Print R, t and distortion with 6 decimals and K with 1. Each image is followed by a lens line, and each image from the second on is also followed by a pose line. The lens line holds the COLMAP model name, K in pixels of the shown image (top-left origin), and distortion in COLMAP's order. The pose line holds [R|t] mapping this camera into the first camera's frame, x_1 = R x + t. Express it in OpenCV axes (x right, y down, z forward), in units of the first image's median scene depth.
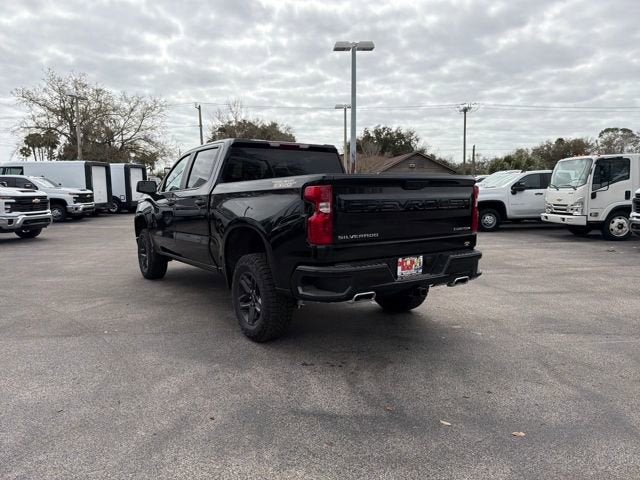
lens RADIAL K [[454.0, 0, 314.3], [0, 454.0, 240.5], [0, 0, 1]] dist [0.039606, -0.049248]
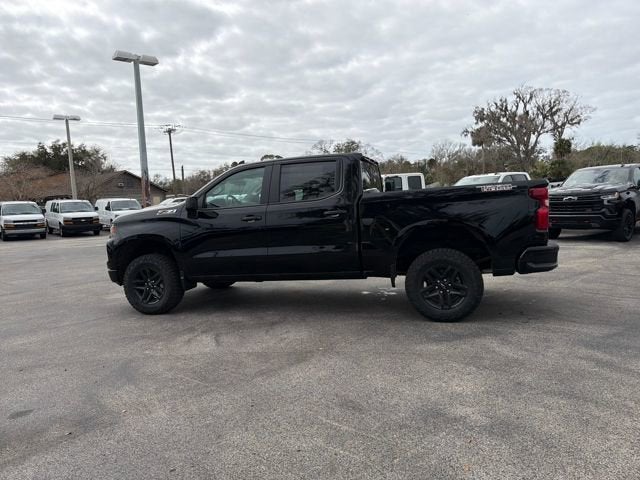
lens RADIAL K [[454.0, 0, 314.8], [0, 454.0, 240.2], [0, 0, 1]] dist [0.039606, -0.049248]
pose [[0.772848, -0.082872, 0.629157, -0.711950], [0.111163, 0.993786, -0.005651, -0.015251], [-0.624779, 0.074306, 0.777258, 0.172619]]
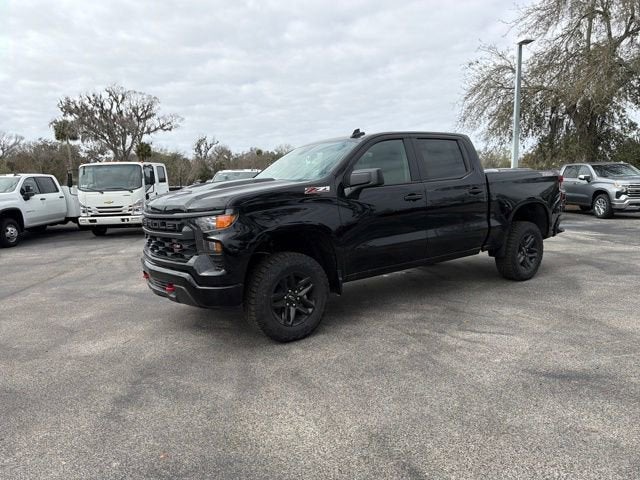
lens RADIAL K [[454.0, 0, 318.0], [0, 454.0, 242.4], [0, 0, 1]] dist [0.039606, -0.049248]
pose [[-0.028931, -0.114757, 0.992972, -0.995309], [0.137633, 0.983469, 0.117669, -0.107276], [-0.990061, 0.140070, -0.012658, 1.054606]]
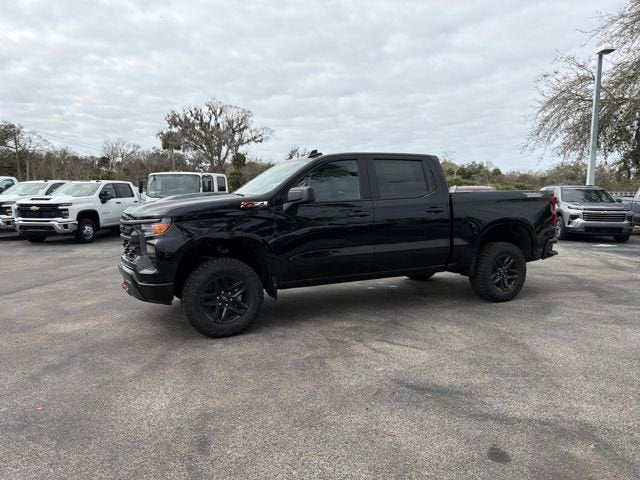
lens RADIAL K [[454.0, 0, 317.7], [0, 454.0, 236.9], [0, 0, 1]] dist [0.039606, -0.049248]
pose [[0.169922, -0.077633, 0.982395, -1.046324], [0.105163, 0.992628, 0.060252, -0.087077], [-0.979830, 0.093073, 0.176834, 0.822599]]
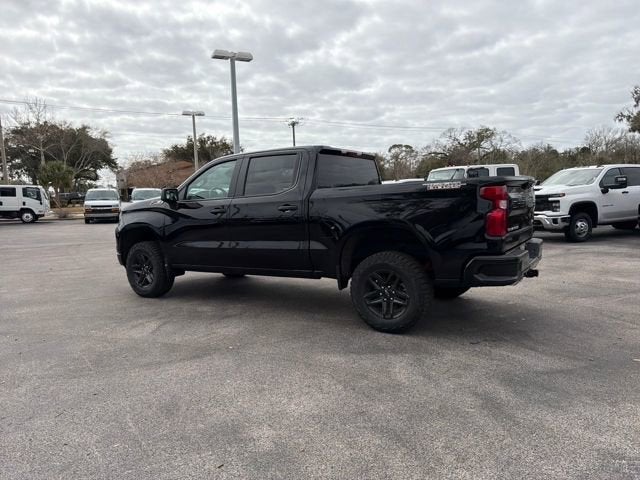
lens RADIAL K [[454.0, 0, 314.5], [0, 454.0, 241.0], [0, 0, 1]] dist [0.039606, -0.049248]
pose [[0.920802, -0.053963, 0.386279, -0.440415], [0.061636, 0.998071, -0.007498, -0.000265], [-0.385129, 0.030713, 0.922351, 0.045045]]
